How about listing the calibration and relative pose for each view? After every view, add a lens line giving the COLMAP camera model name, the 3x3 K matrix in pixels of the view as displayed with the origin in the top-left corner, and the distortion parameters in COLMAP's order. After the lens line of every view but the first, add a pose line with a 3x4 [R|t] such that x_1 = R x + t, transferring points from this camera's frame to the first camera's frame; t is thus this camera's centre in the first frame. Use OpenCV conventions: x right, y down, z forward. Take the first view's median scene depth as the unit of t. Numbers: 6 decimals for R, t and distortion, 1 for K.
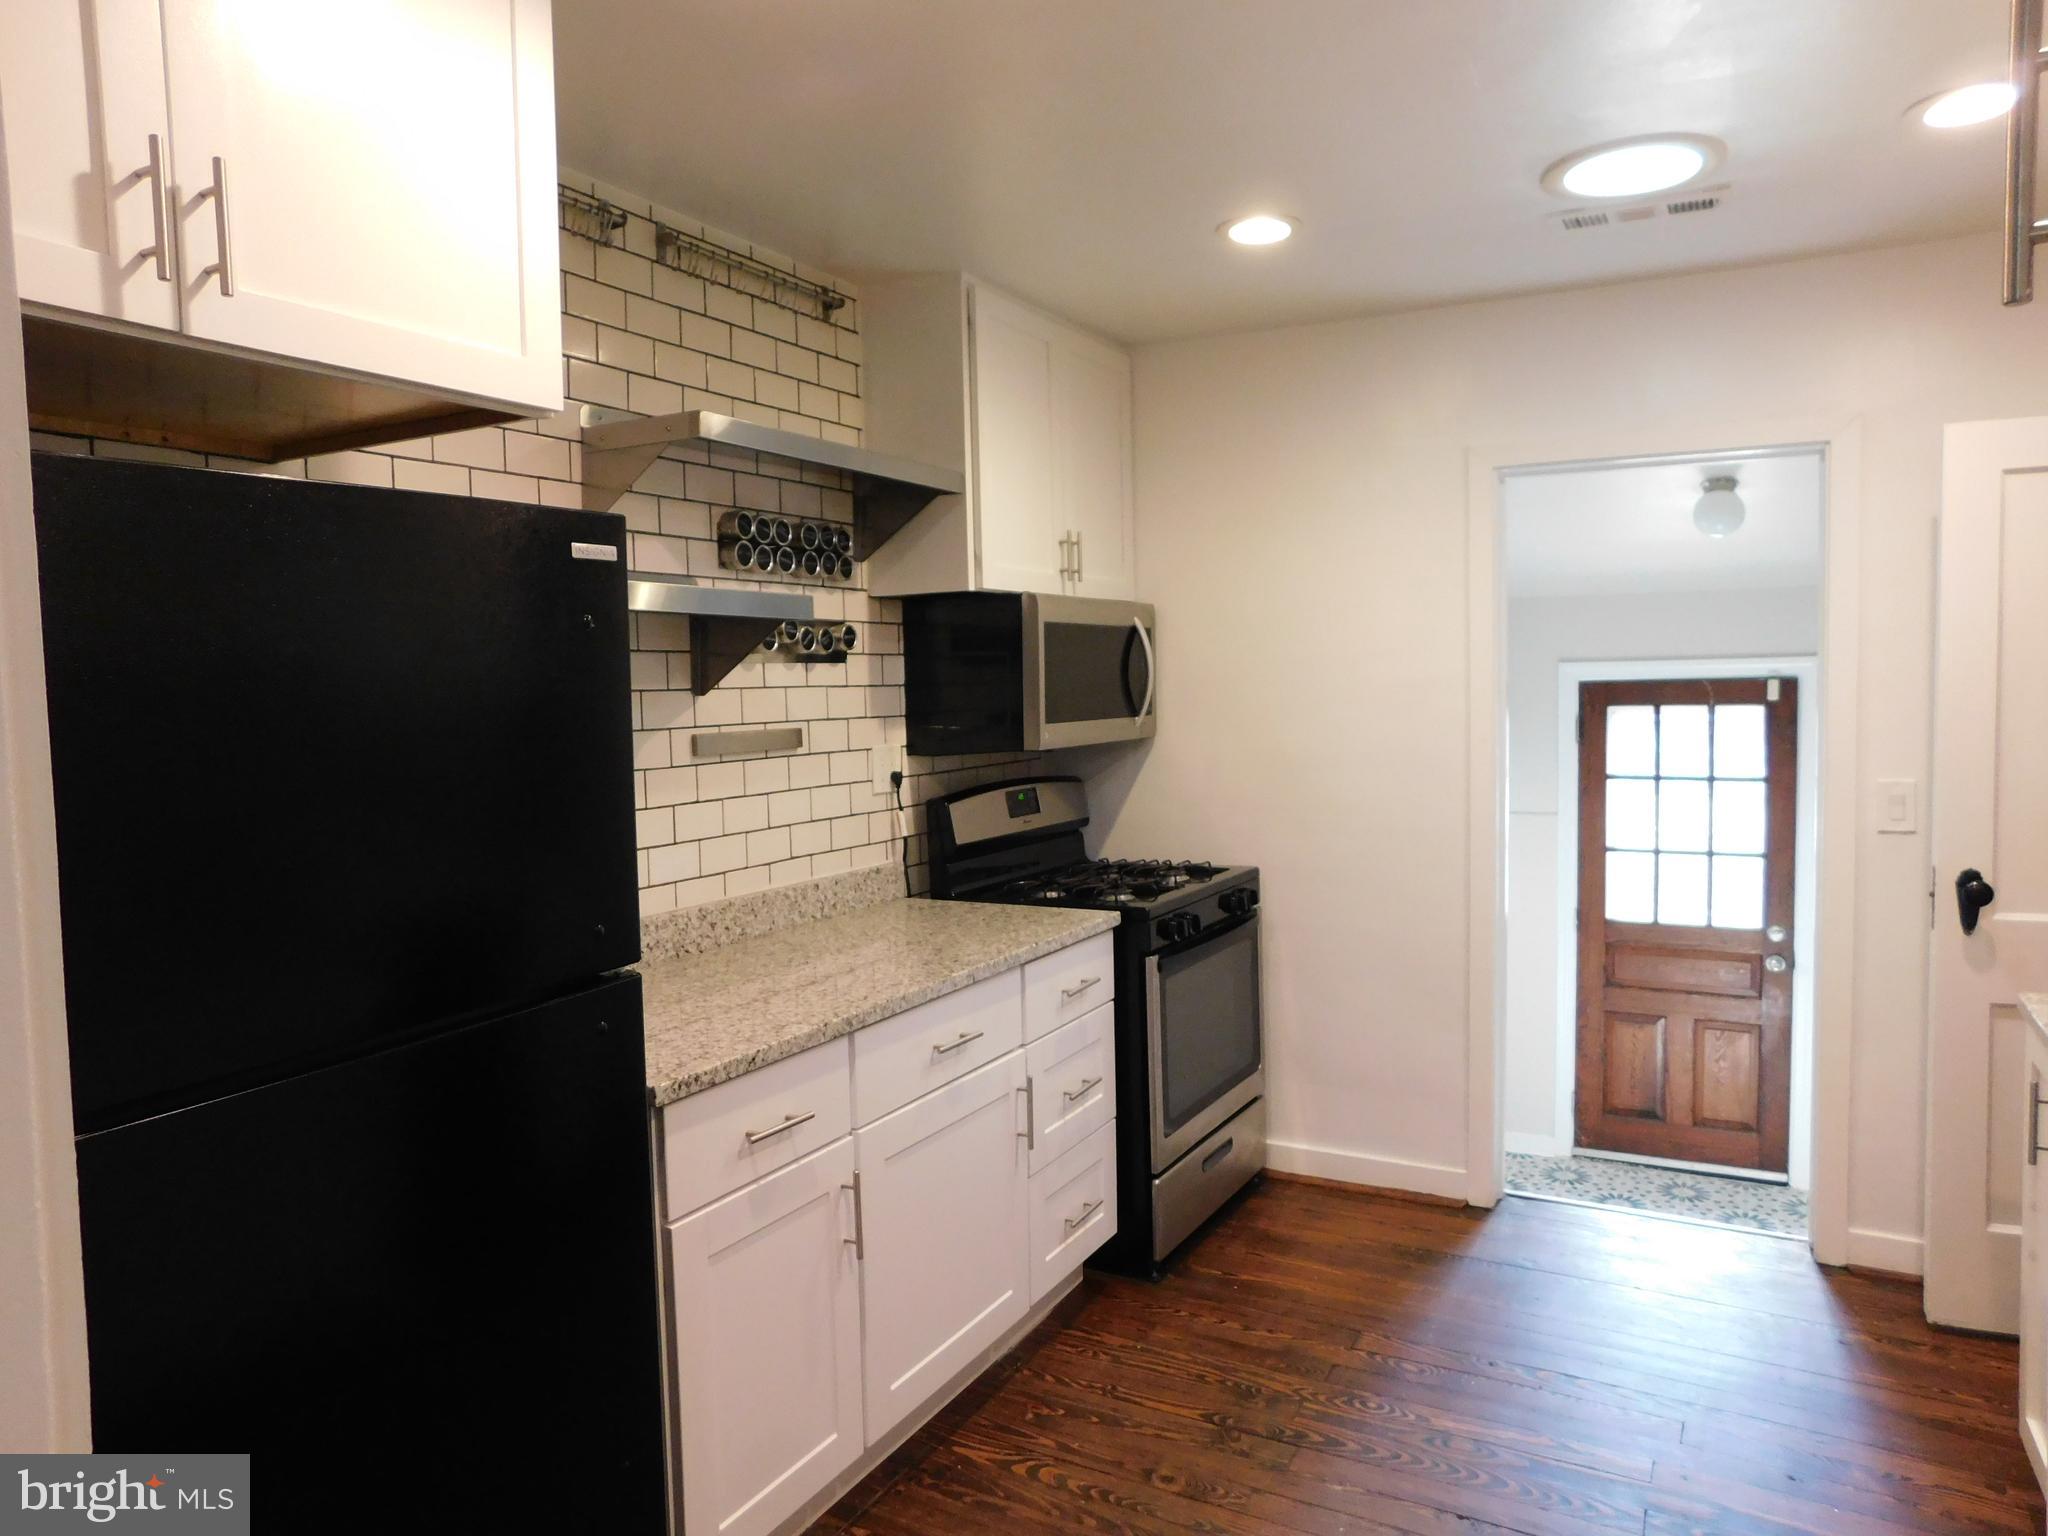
lens RADIAL K [[1354.3, 0, 1024.0], [0, 1354.3, 768.0], [0, 0, 1]] dist [-0.059600, 0.049678]
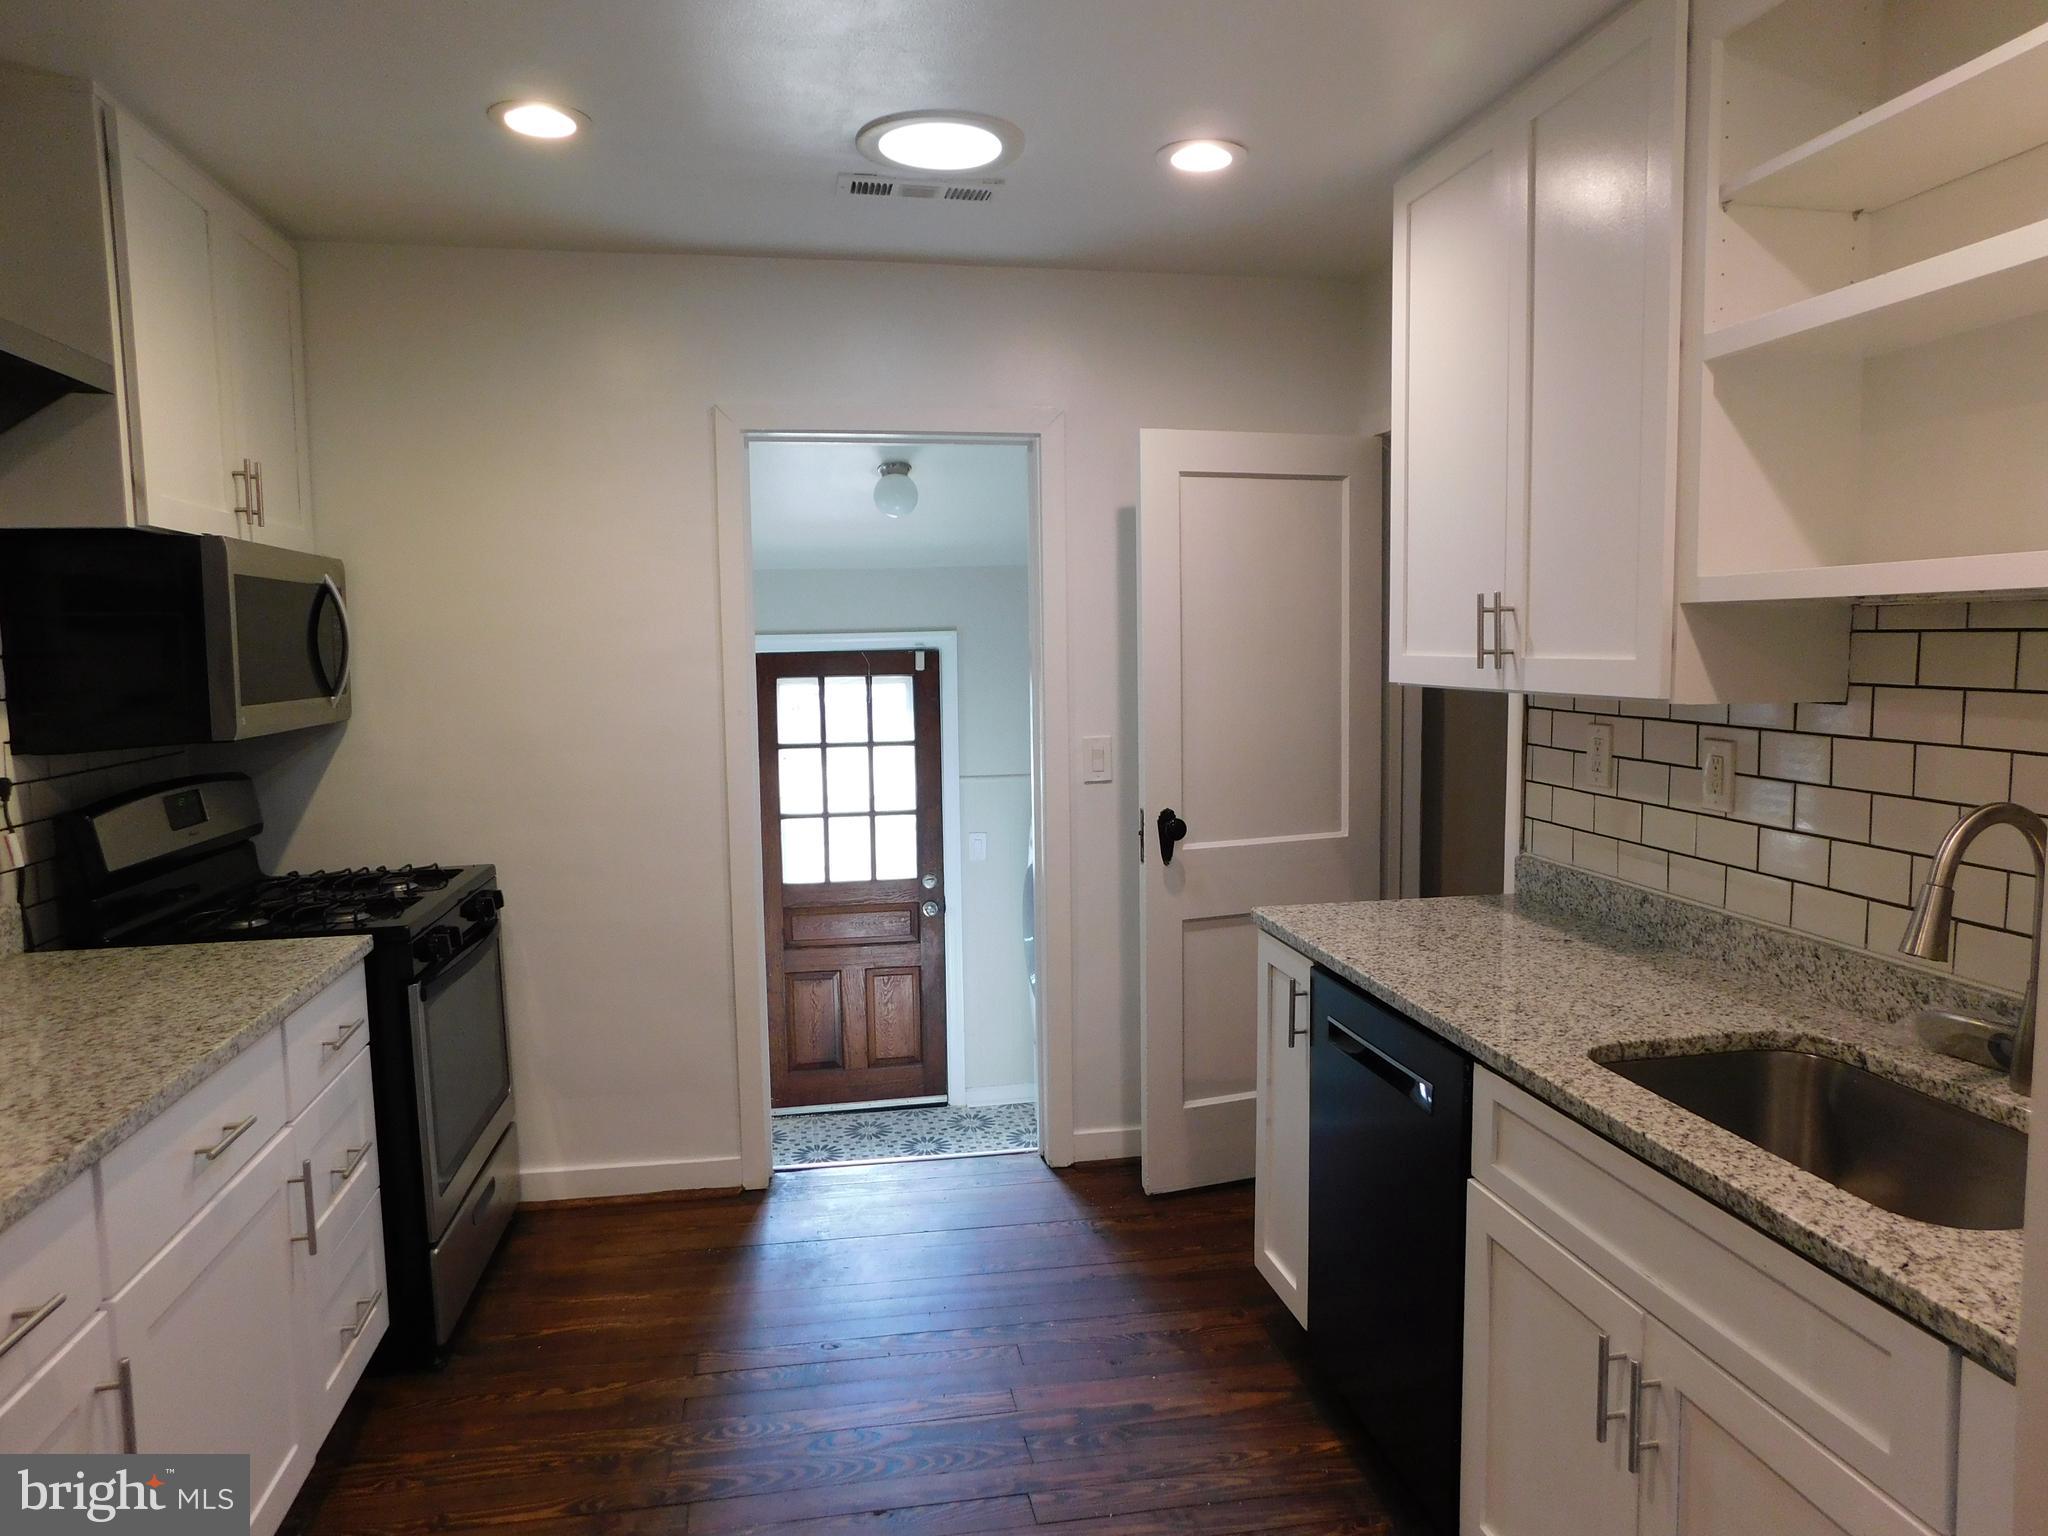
lens RADIAL K [[1354.3, 0, 1024.0], [0, 1354.3, 768.0], [0, 0, 1]] dist [-0.059600, 0.049678]
pose [[0.776903, -0.051188, 0.627536, -0.106978], [0.041031, 0.998687, 0.030665, -0.001840], [-0.628282, 0.001925, 0.777983, 0.111730]]
